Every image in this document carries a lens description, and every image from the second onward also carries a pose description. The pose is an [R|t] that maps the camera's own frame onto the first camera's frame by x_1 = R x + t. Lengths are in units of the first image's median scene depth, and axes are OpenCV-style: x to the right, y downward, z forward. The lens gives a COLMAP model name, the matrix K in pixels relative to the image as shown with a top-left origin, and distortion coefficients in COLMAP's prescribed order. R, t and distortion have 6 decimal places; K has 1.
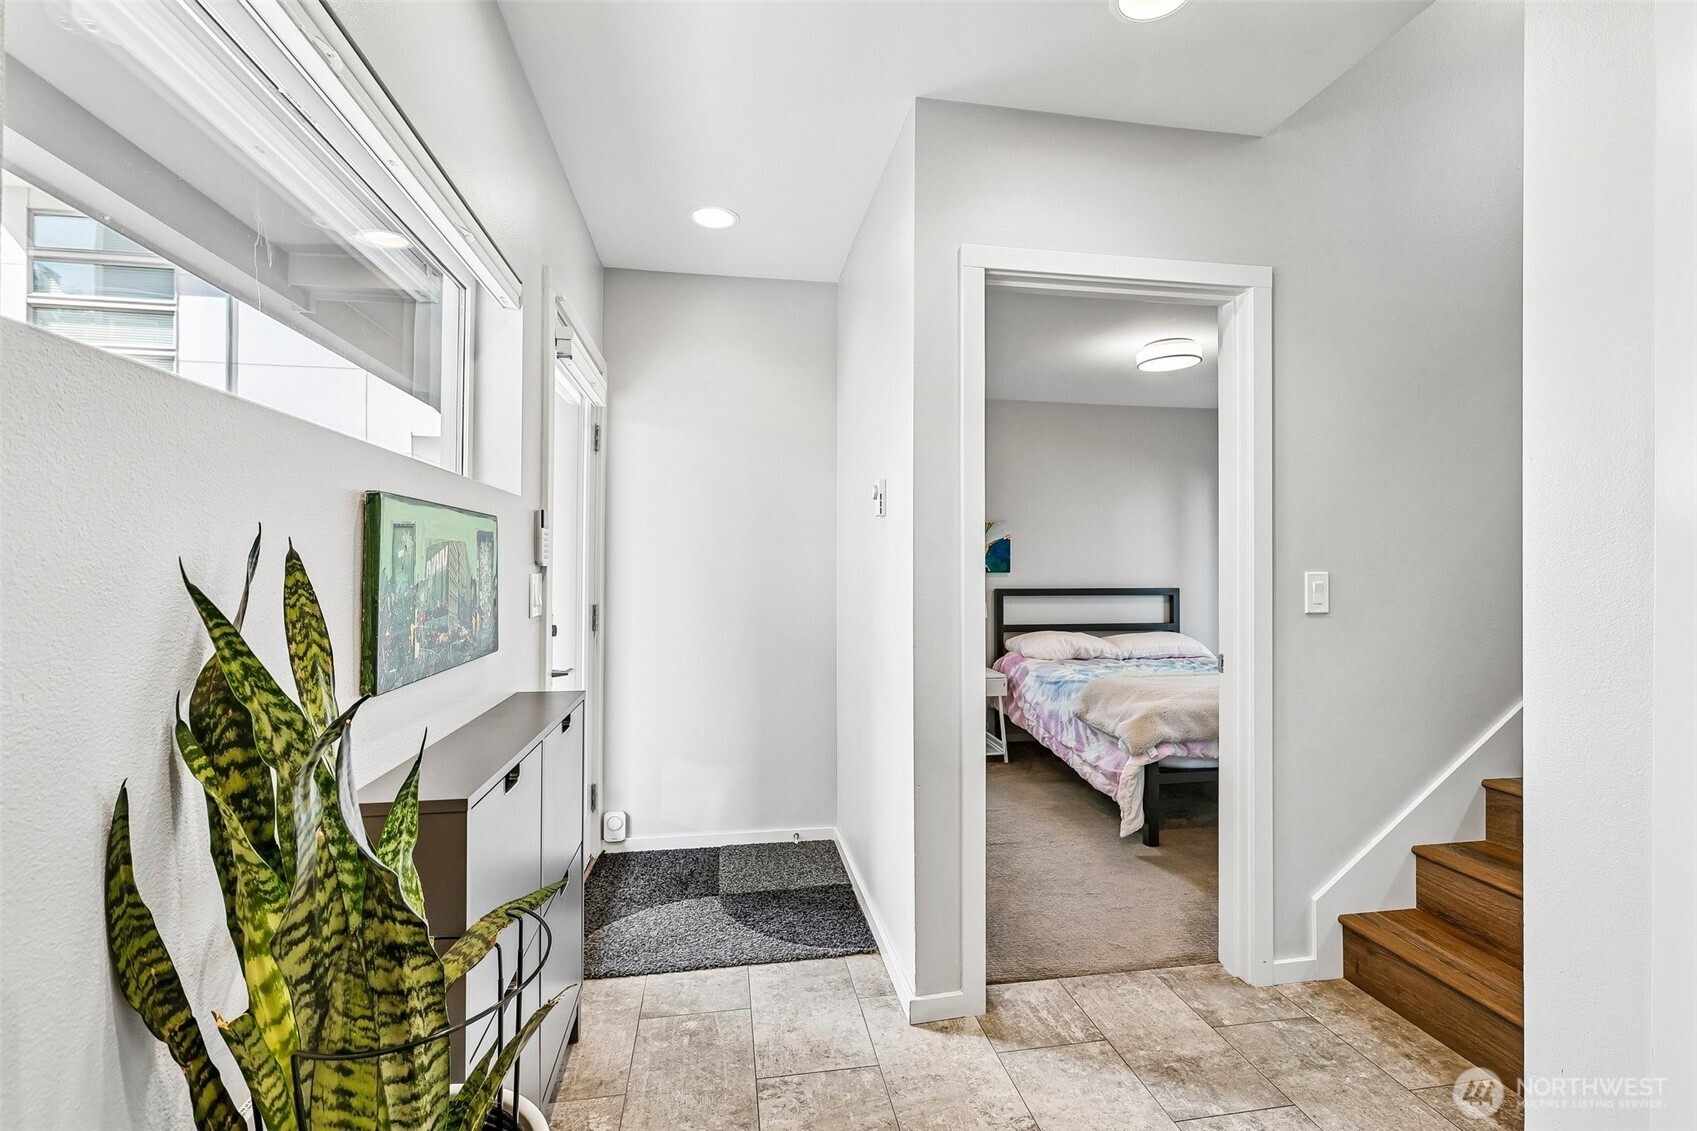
lens RADIAL K [[770.6, 0, 847.3], [0, 770.6, 561.9], [0, 0, 1]] dist [0.000558, 0.000004]
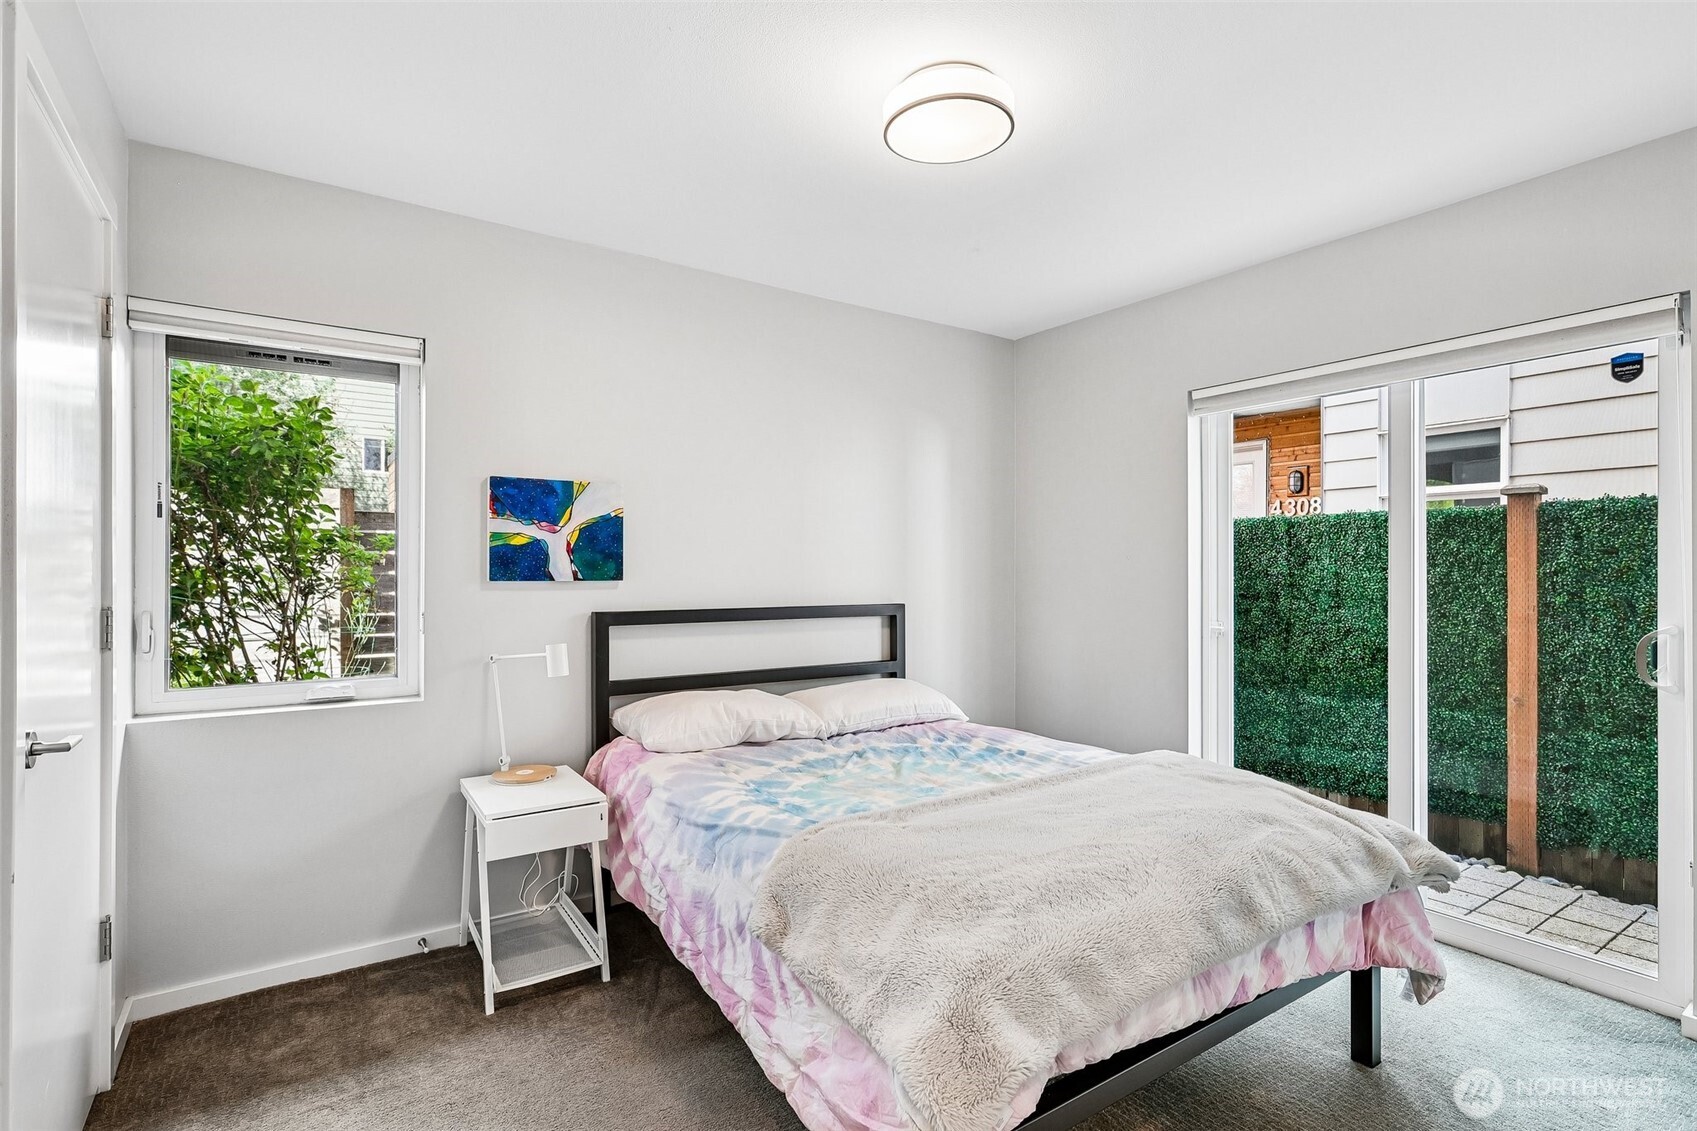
lens RADIAL K [[815.3, 0, 845.2], [0, 815.3, 567.2], [0, 0, 1]] dist [0.001228, 0.000030]
pose [[0.909198, 0.000581, 0.416363, 0.128846], [-0.001353, 0.999998, 0.001561, 0.004209], [-0.416361, -0.001983, 0.909197, 0.474405]]
